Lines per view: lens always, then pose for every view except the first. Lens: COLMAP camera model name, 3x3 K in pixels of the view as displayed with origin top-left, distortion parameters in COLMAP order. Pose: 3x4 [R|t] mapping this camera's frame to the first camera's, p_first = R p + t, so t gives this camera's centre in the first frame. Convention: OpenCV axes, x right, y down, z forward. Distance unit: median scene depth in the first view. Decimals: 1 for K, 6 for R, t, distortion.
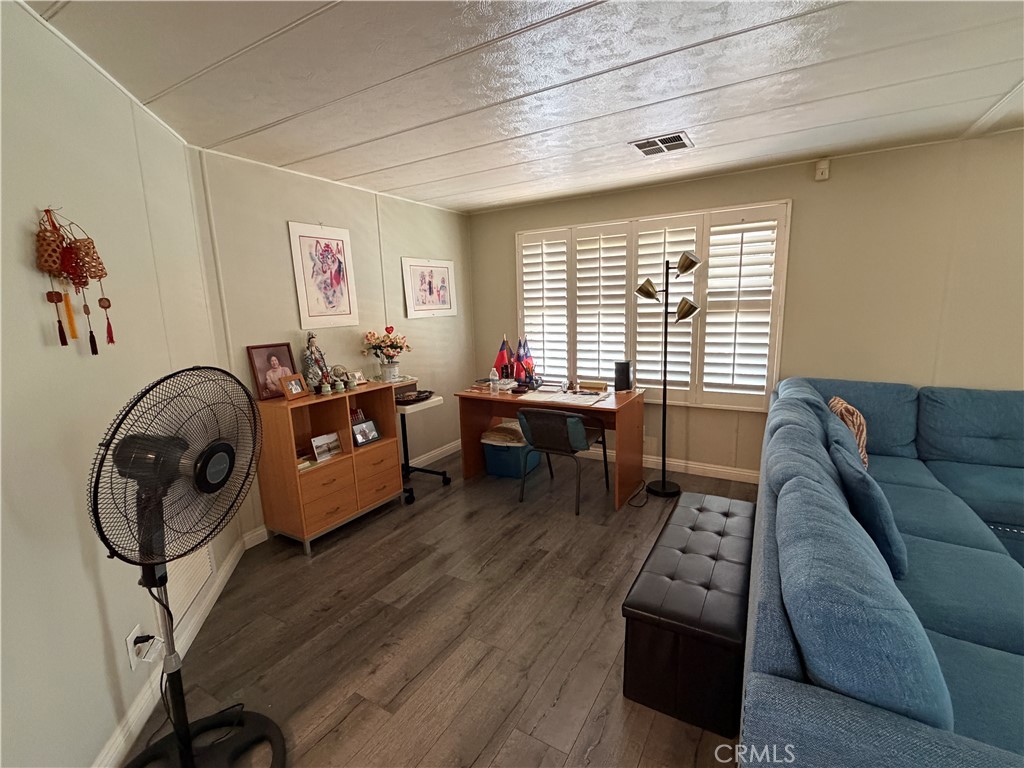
lens RADIAL K [[459.0, 0, 513.0], [0, 459.0, 386.0], [0, 0, 1]] dist [-0.000143, 0.000184]
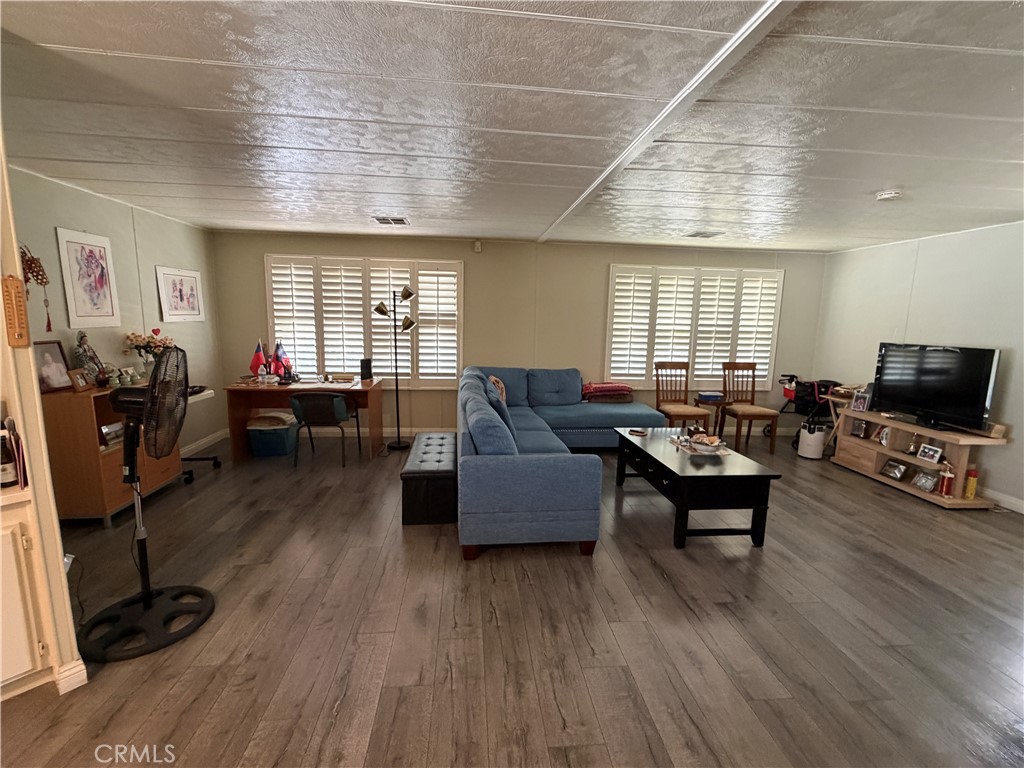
lens RADIAL K [[459.0, 0, 508.9], [0, 459.0, 386.3], [0, 0, 1]] dist [-0.000143, 0.000184]
pose [[0.809179, -0.041378, 0.586104, -0.236391], [0.058415, 0.998241, -0.010175, 0.070776], [-0.584651, 0.042471, 0.810172, -0.395040]]
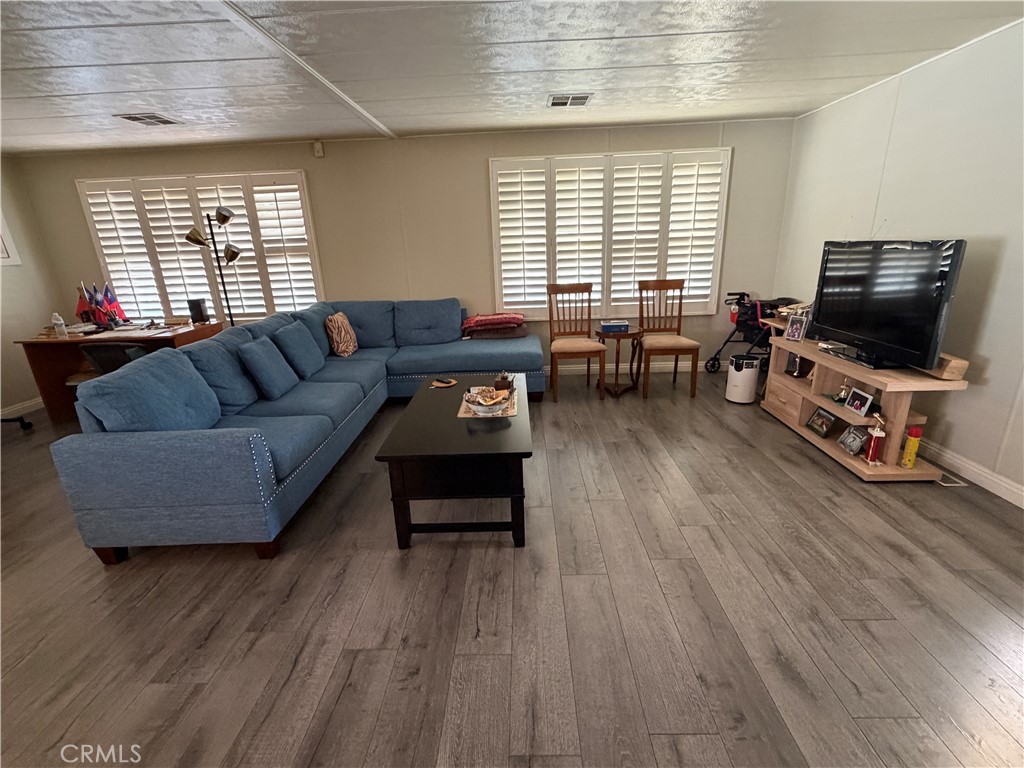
lens RADIAL K [[459.0, 0, 509.6], [0, 459.0, 386.6], [0, 0, 1]] dist [-0.000143, 0.000184]
pose [[0.871729, -0.151637, 0.465934, 0.369656], [0.099671, 0.985904, 0.134383, 0.094596], [-0.479743, -0.070705, 0.874555, -0.474891]]
